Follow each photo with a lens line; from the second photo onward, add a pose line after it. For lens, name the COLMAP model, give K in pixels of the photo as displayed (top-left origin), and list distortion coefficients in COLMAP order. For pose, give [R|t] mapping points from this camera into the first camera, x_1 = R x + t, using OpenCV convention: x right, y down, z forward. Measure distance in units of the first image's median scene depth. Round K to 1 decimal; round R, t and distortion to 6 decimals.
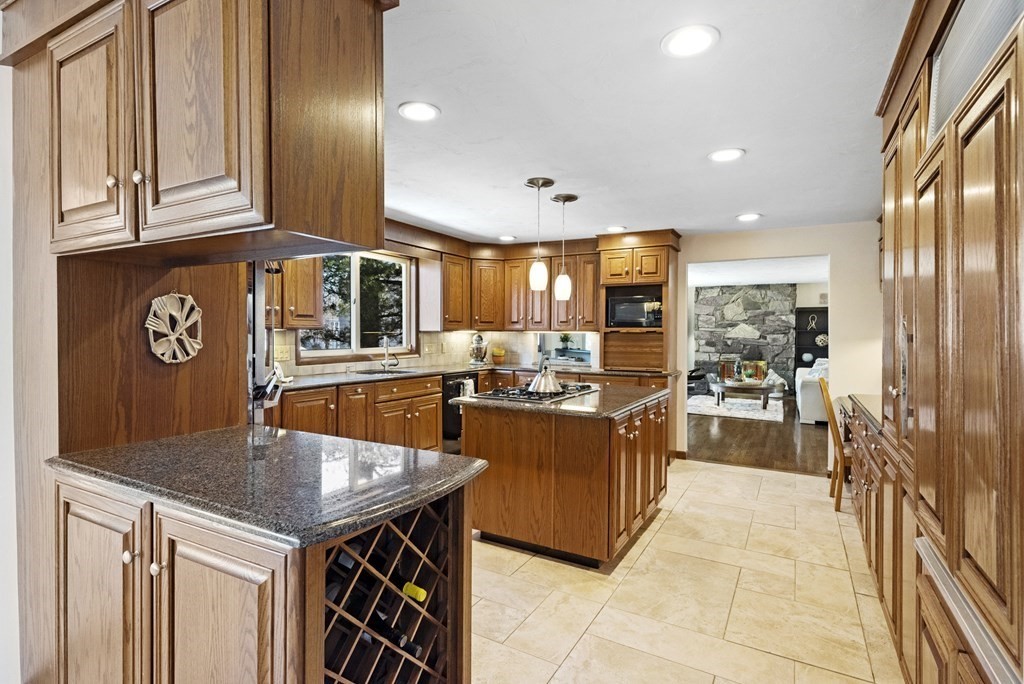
lens RADIAL K [[493.3, 0, 512.0], [0, 493.3, 342.0], [0, 0, 1]] dist [0.011938, -0.000235]
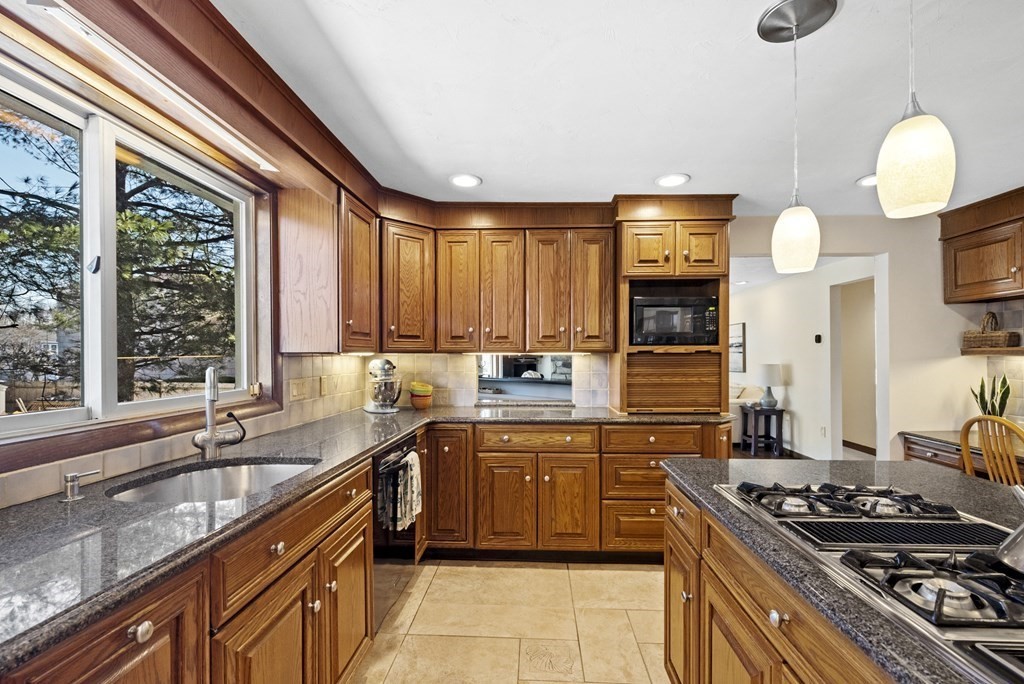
lens RADIAL K [[437.8, 0, 515.6], [0, 437.8, 356.0], [0, 0, 1]] dist [0.001882, 0.000260]
pose [[0.892499, -0.009634, 0.450947, -0.187276], [0.017018, 0.999779, -0.012322, -0.011674], [-0.450728, 0.018671, 0.892466, 0.570518]]
